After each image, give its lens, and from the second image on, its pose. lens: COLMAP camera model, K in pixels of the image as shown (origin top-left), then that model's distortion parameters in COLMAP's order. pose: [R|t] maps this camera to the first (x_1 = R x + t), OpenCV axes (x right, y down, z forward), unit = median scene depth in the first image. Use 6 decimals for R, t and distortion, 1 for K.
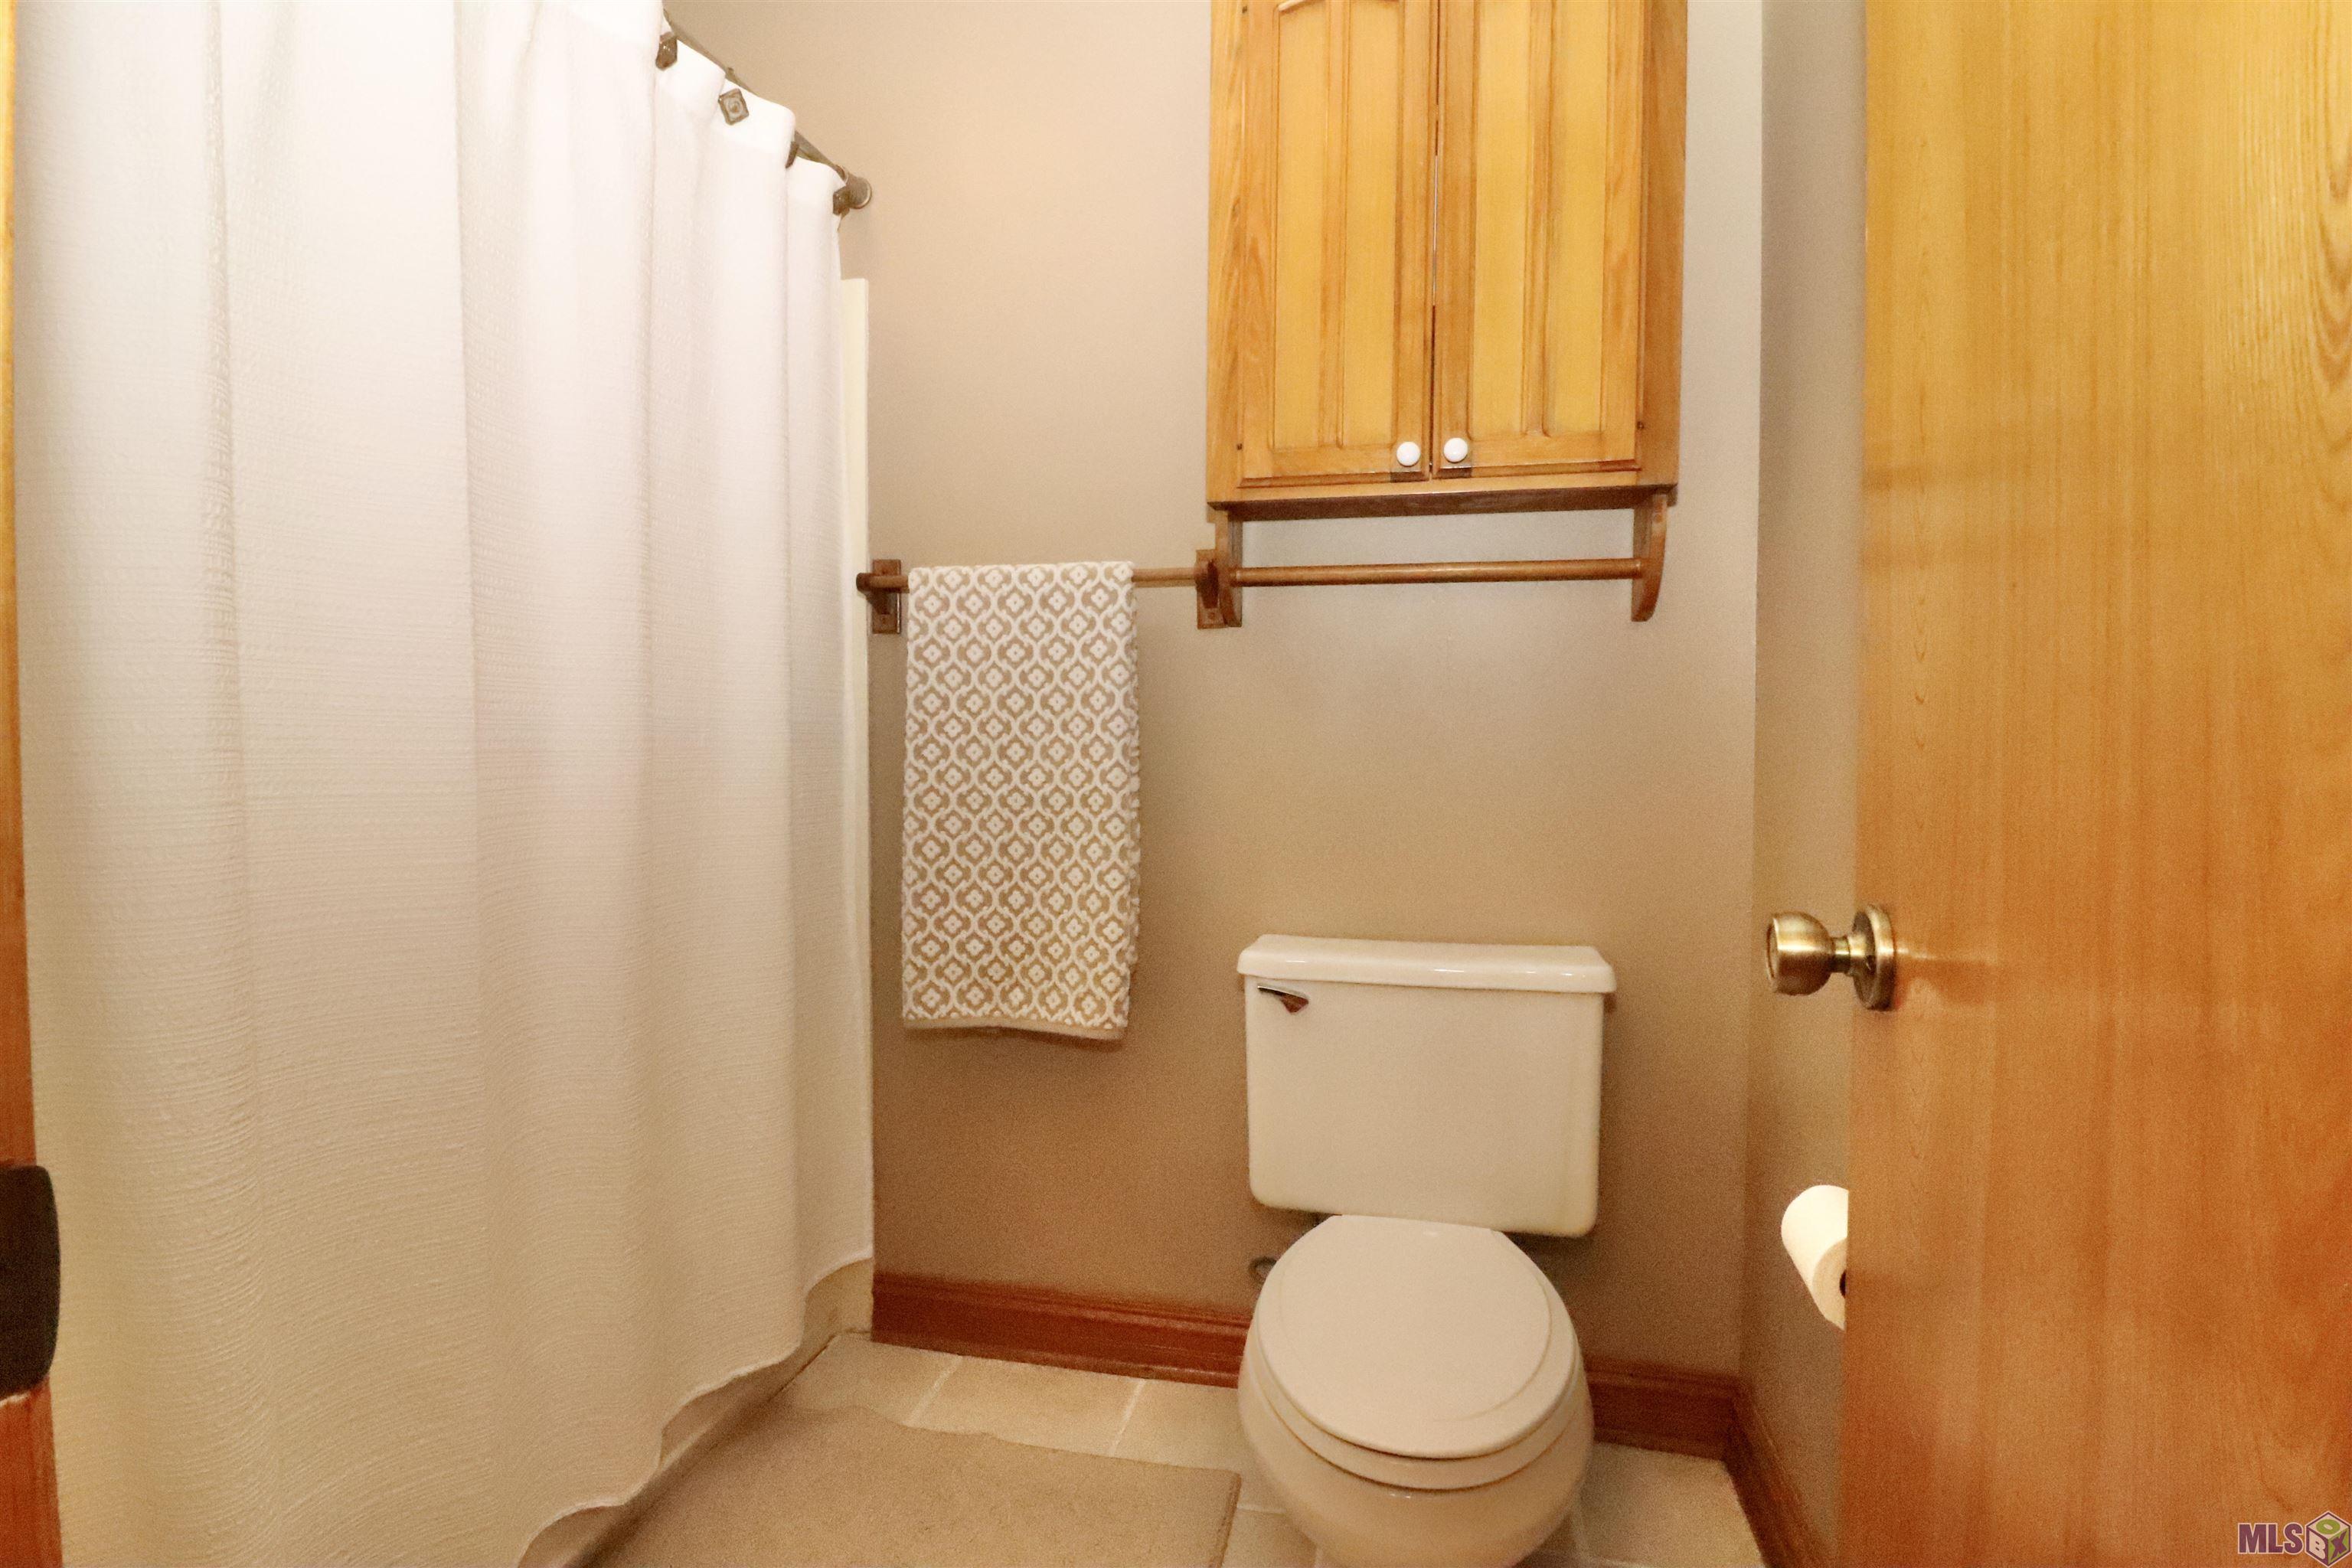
lens RADIAL K [[1078.6, 0, 1176.8], [0, 1078.6, 786.3], [0, 0, 1]] dist [-0.017727, -0.000637]
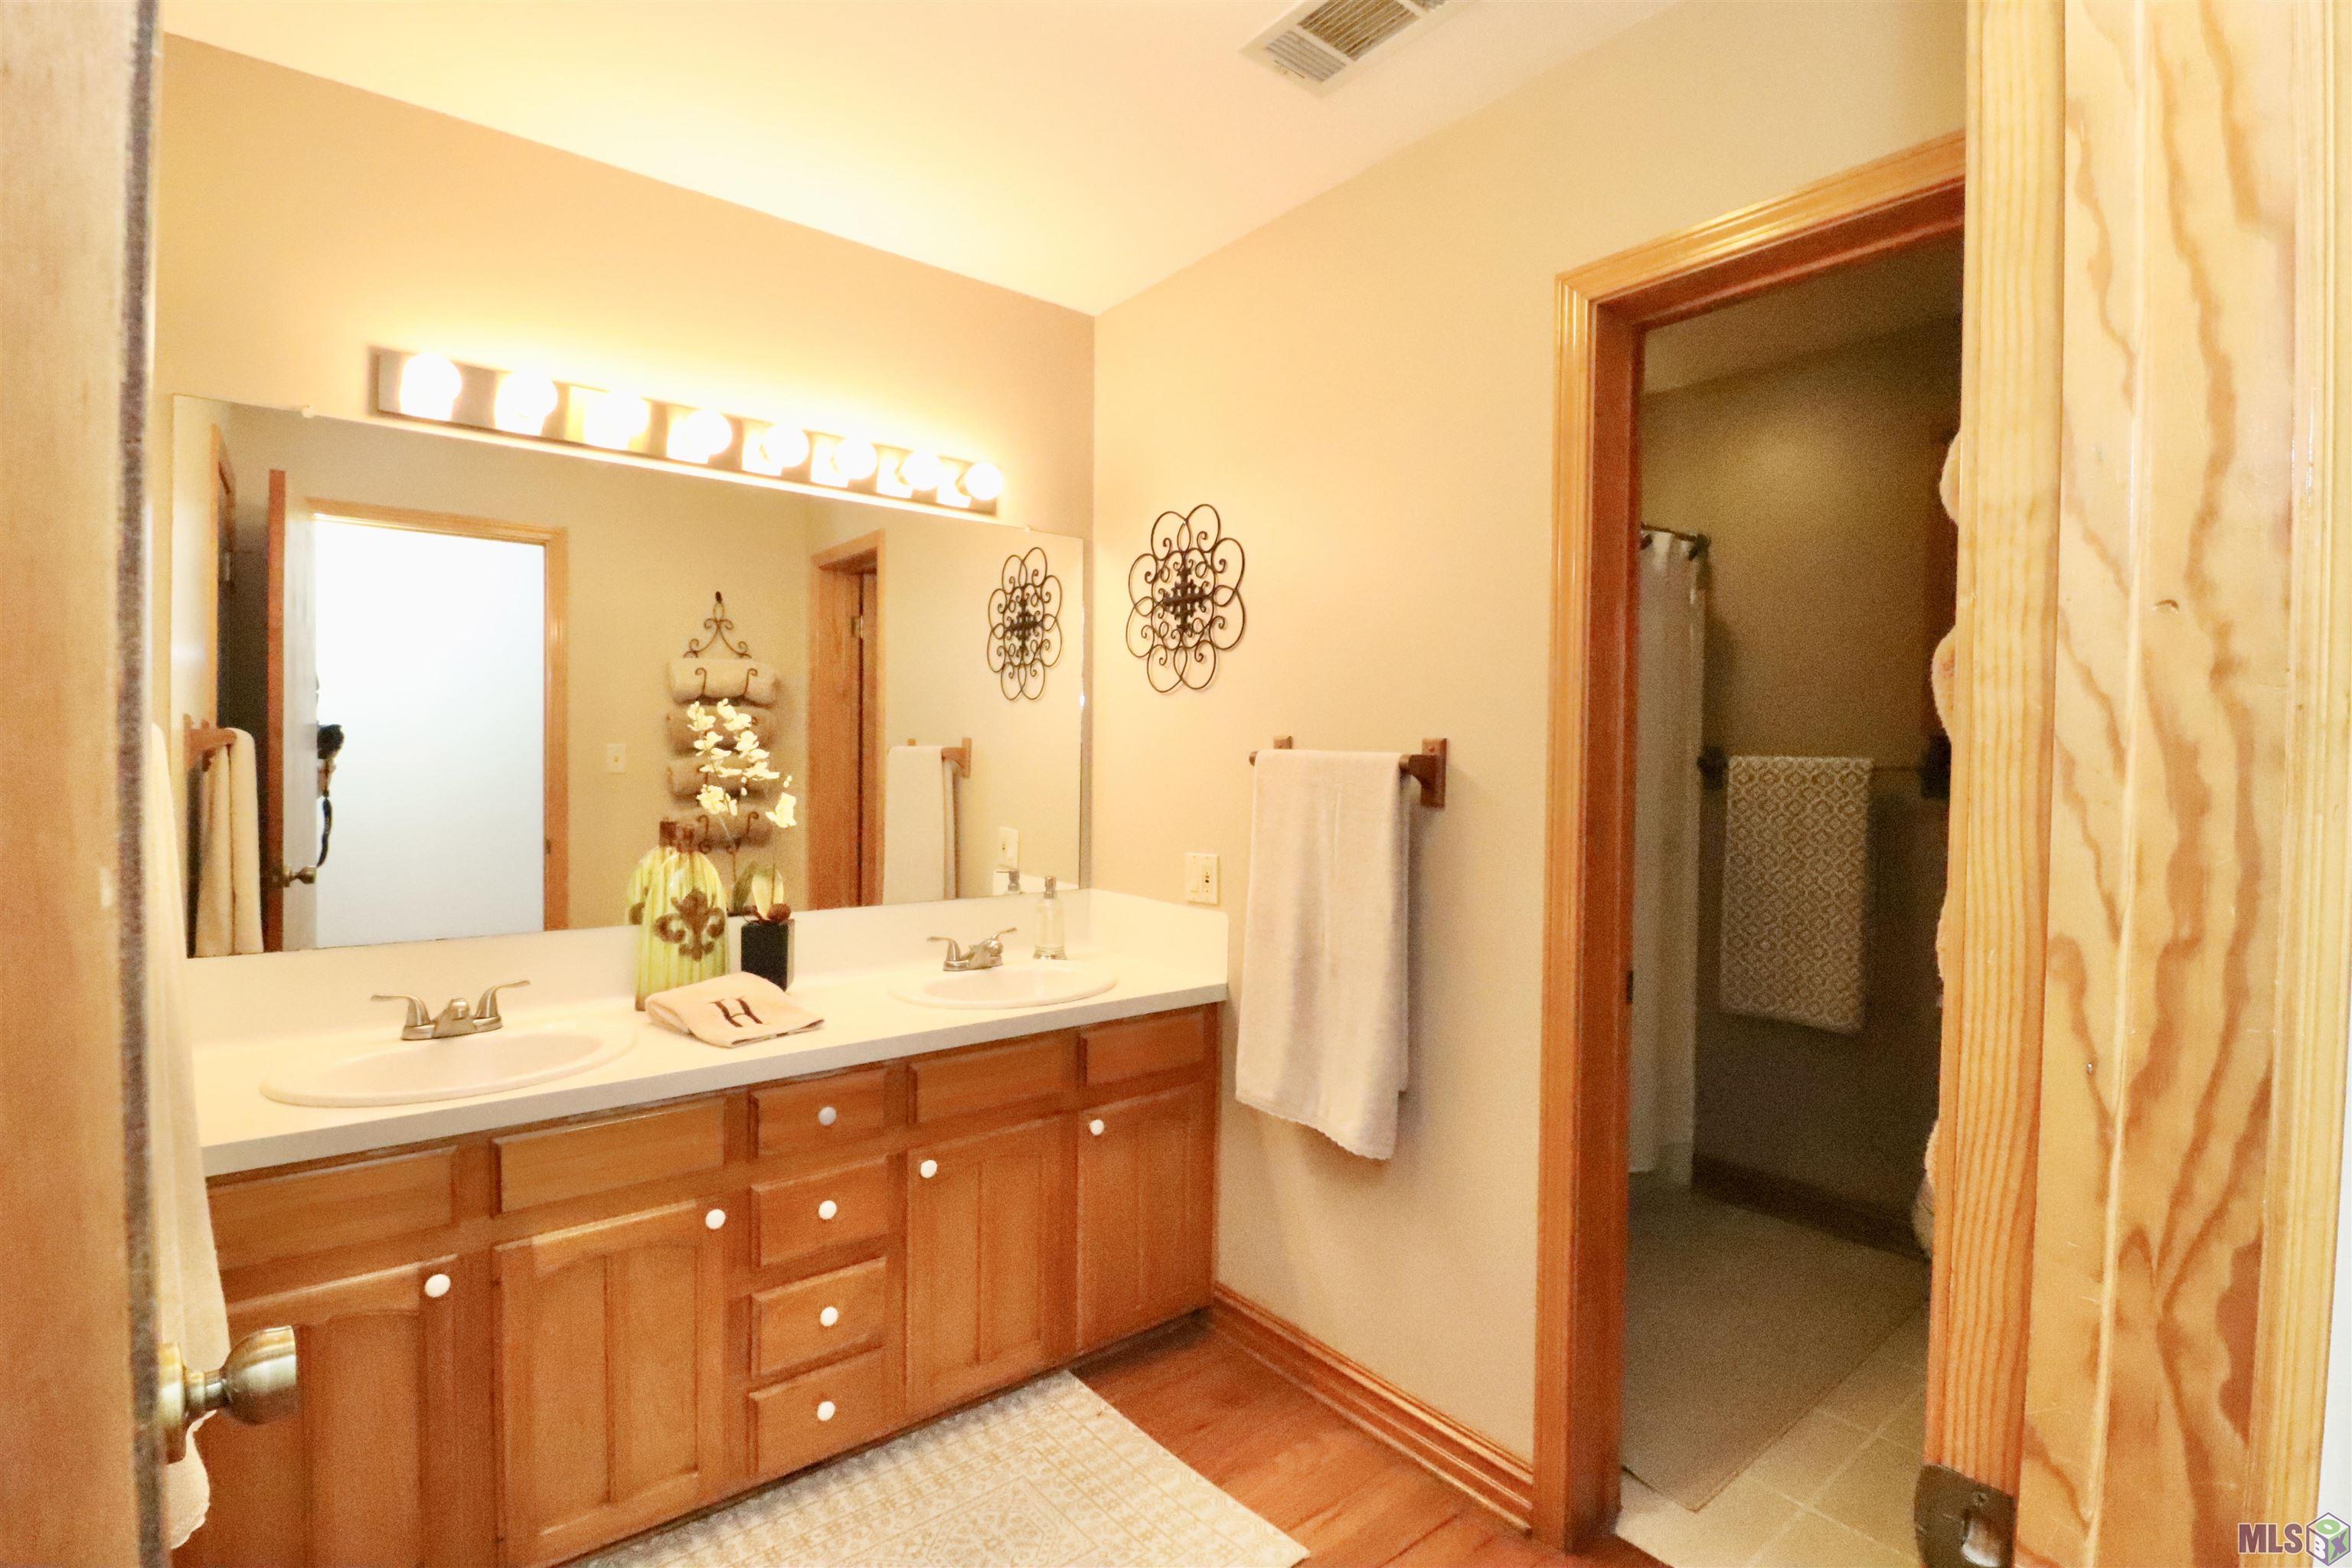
lens RADIAL K [[1078.6, 0, 1173.0], [0, 1078.6, 779.5], [0, 0, 1]] dist [-0.017727, -0.000637]
pose [[0.777889, 0.019446, -0.628101, 0.158533], [-0.028260, 0.999592, -0.004052, -0.134933], [0.627766, 0.020902, 0.778122, -1.000500]]
